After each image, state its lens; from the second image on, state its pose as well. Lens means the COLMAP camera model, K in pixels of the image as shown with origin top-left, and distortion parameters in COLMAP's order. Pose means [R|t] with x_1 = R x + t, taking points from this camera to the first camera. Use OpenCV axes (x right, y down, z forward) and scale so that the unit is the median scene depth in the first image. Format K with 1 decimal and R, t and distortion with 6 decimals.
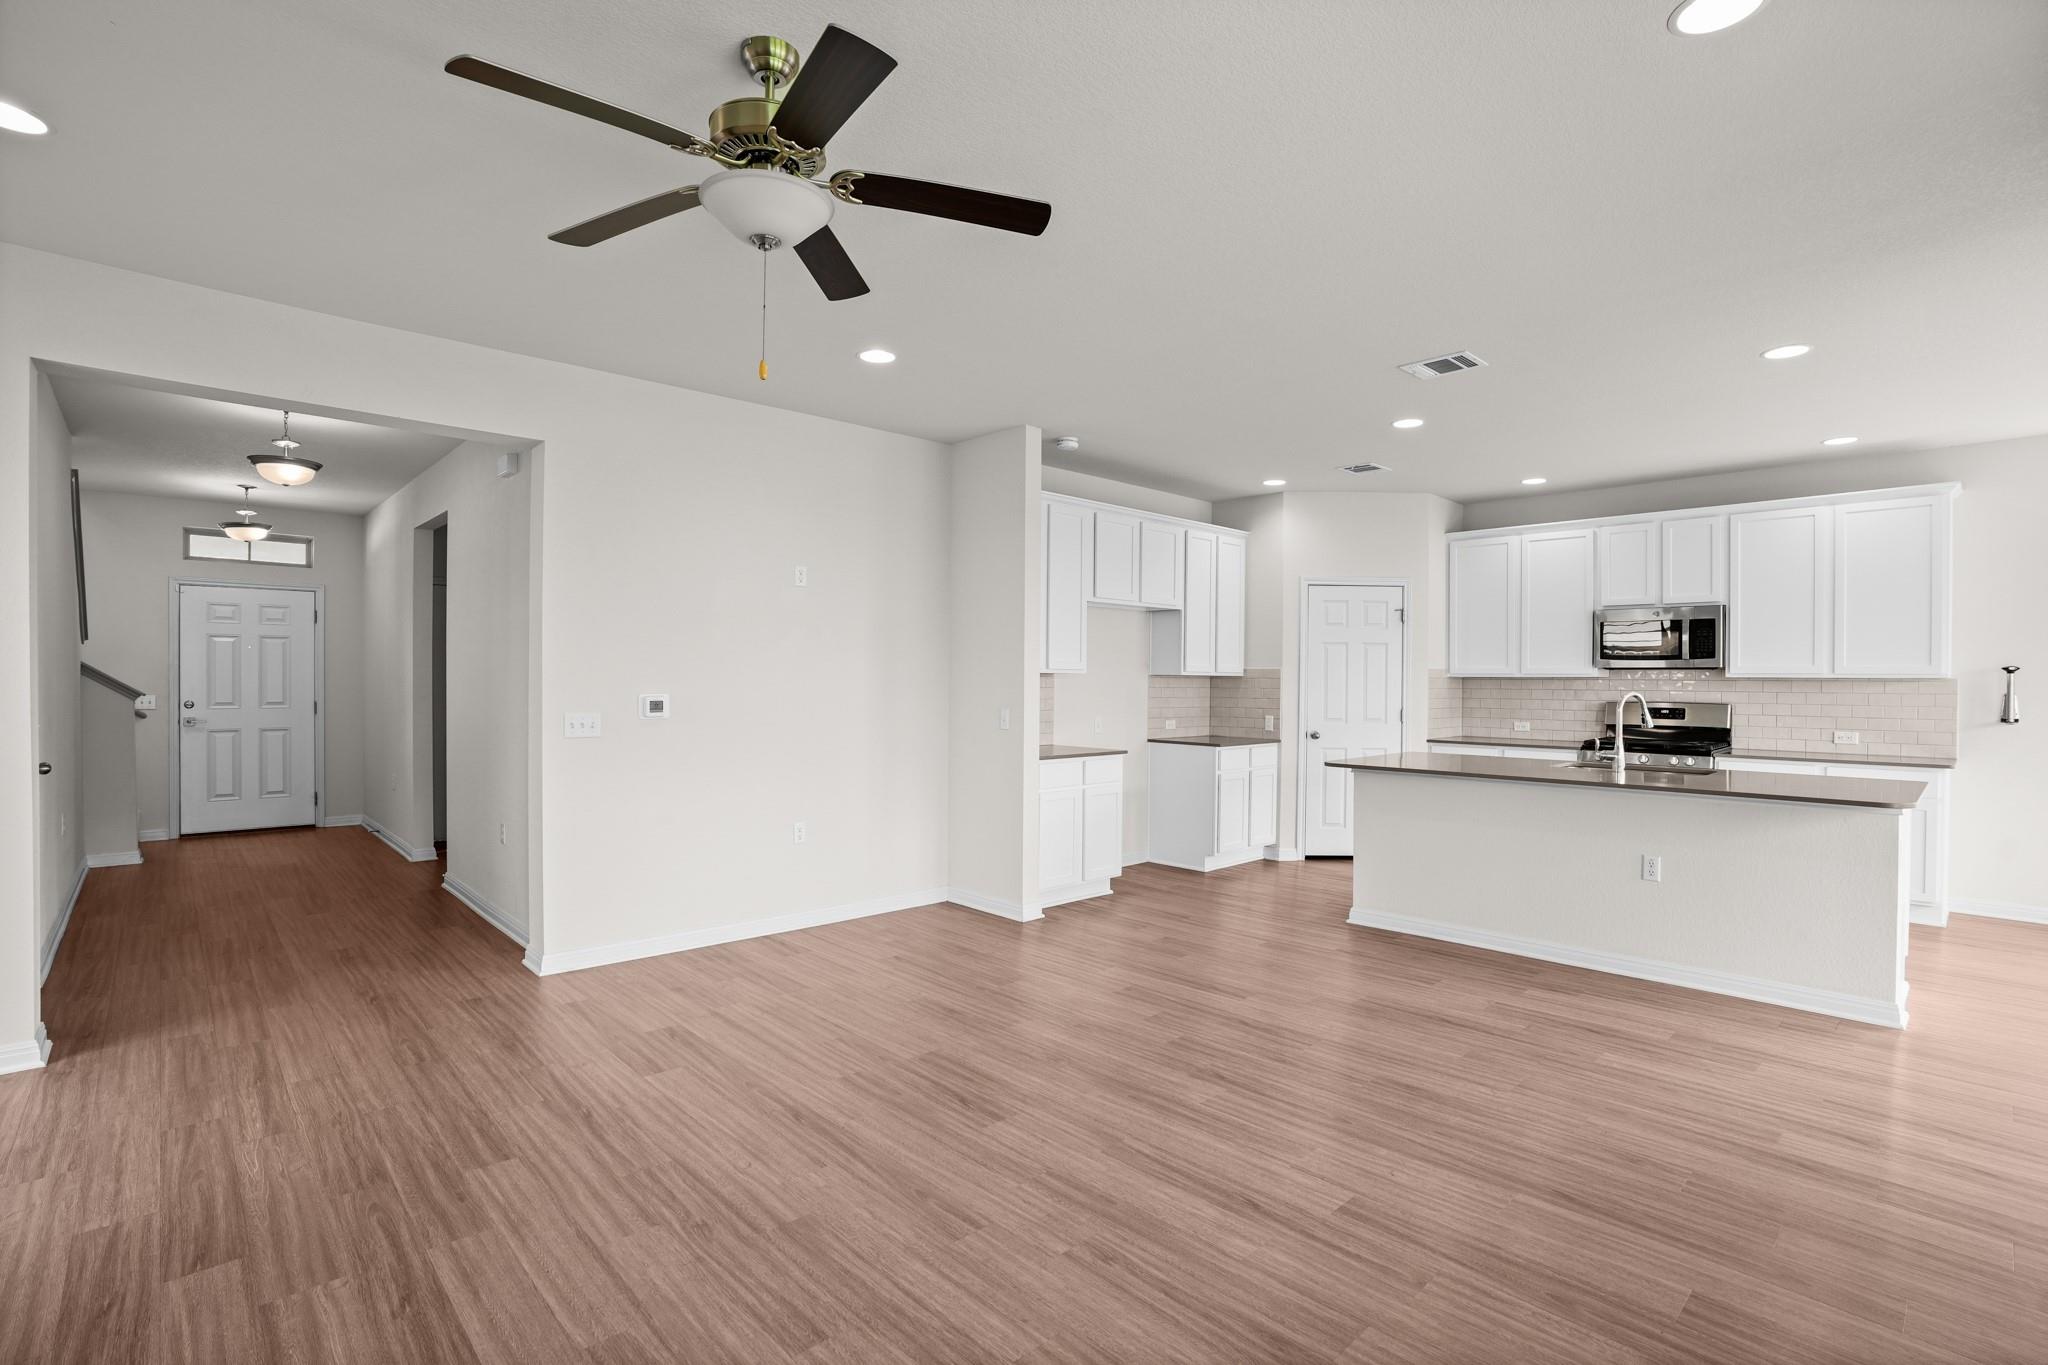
lens RADIAL K [[948.5, 0, 1021.1], [0, 948.5, 691.4], [0, 0, 1]] dist [-0.069106, 0.024090]
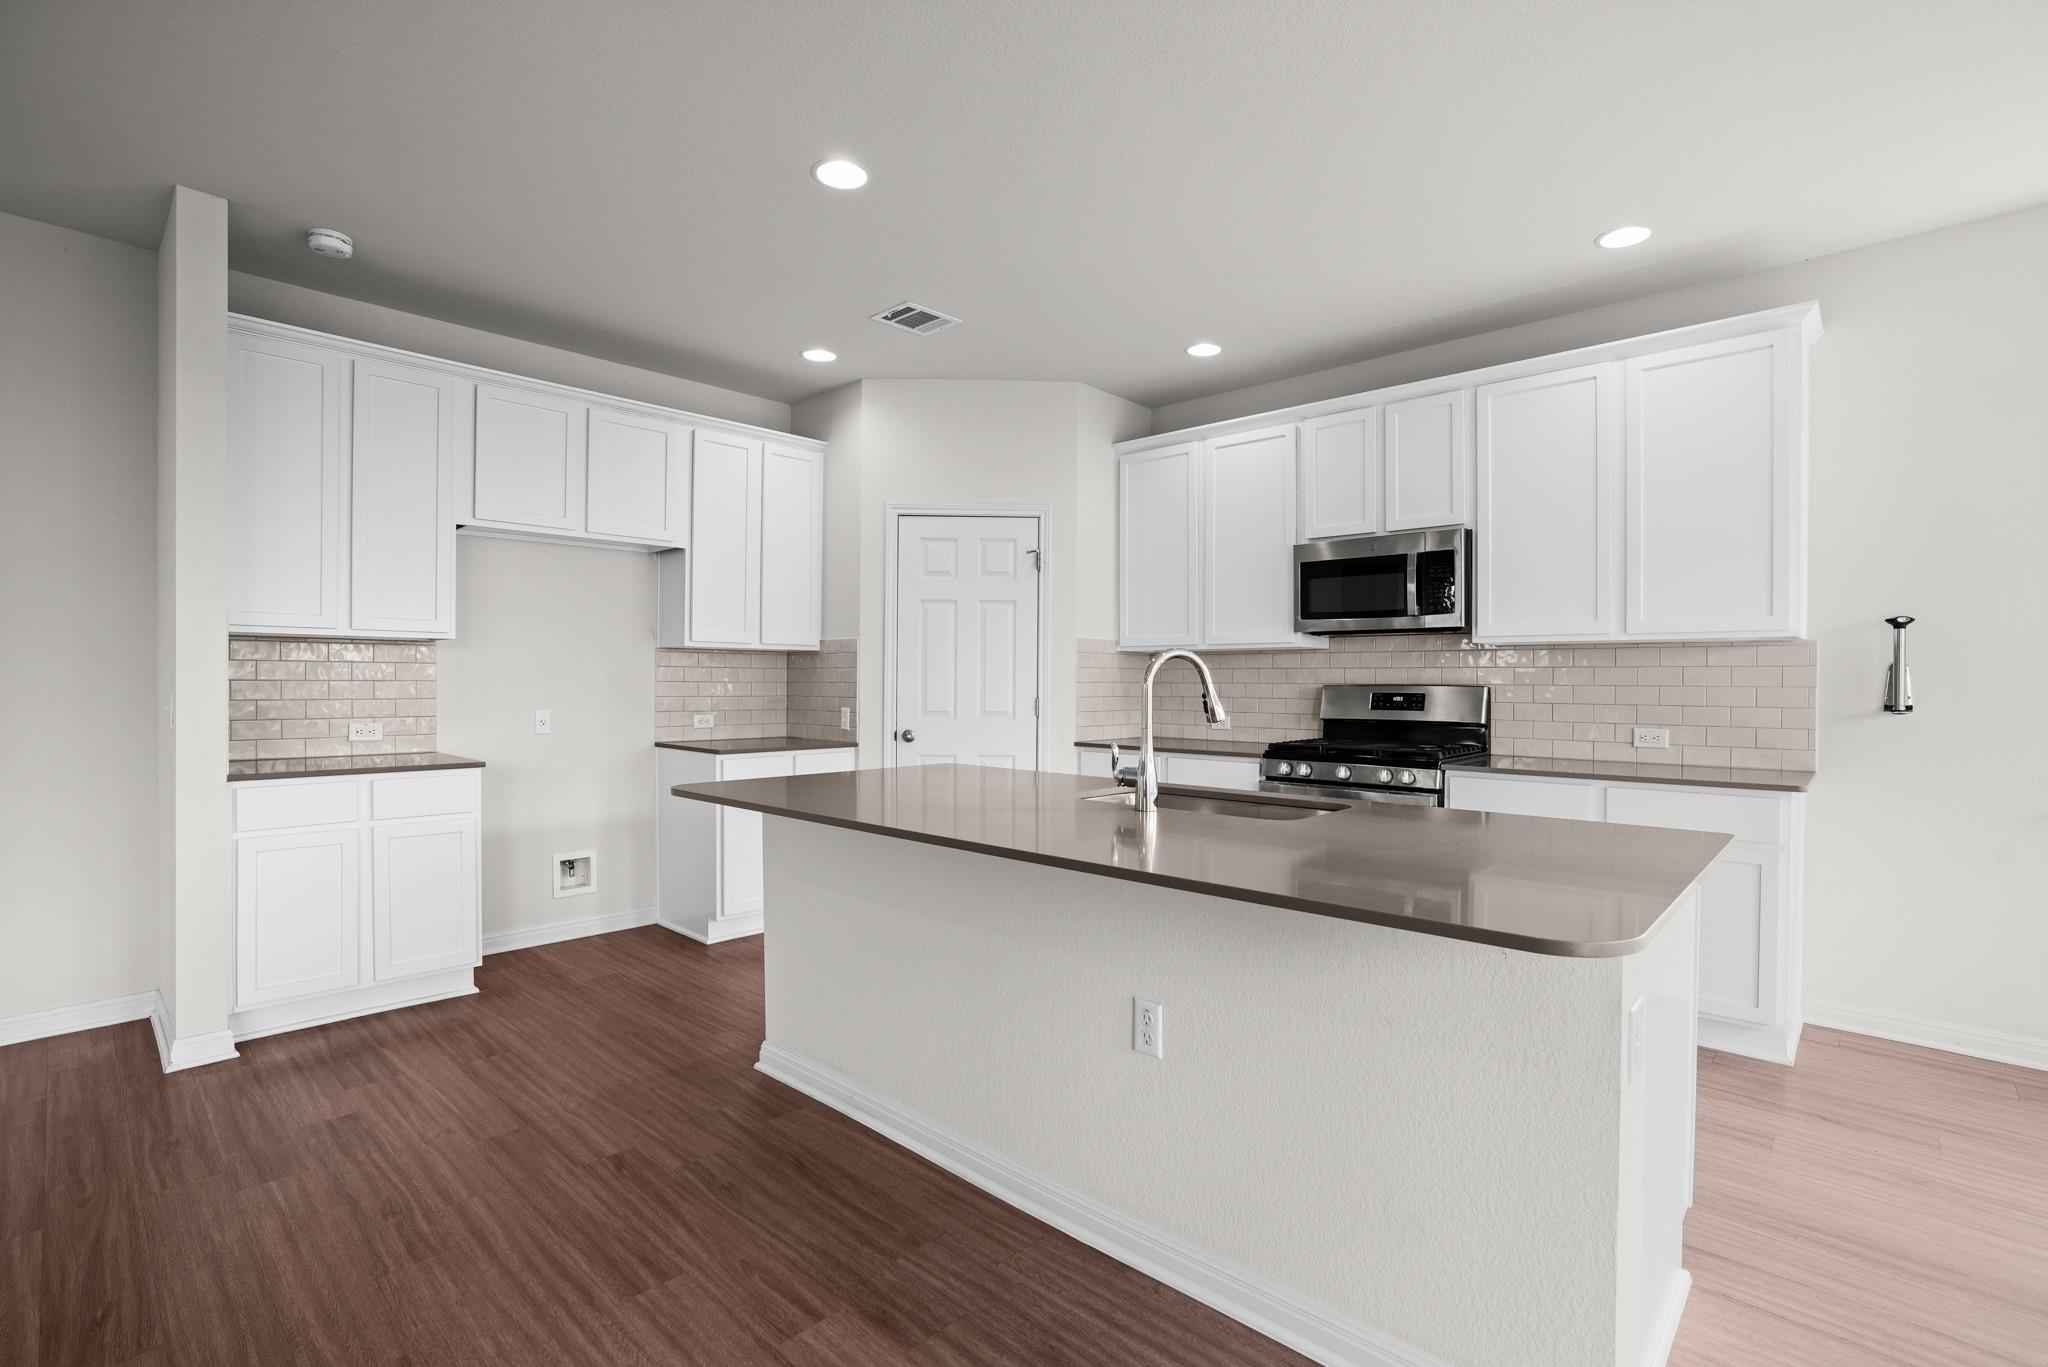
lens RADIAL K [[947.7, 0, 1015.6], [0, 947.7, 689.2], [0, 0, 1]] dist [-0.050613, 0.021208]
pose [[0.998046, -0.002085, 0.062452, 0.421427], [0.002230, 0.999995, -0.002239, 0.017449], [-0.062448, 0.002374, 0.998045, 0.380995]]
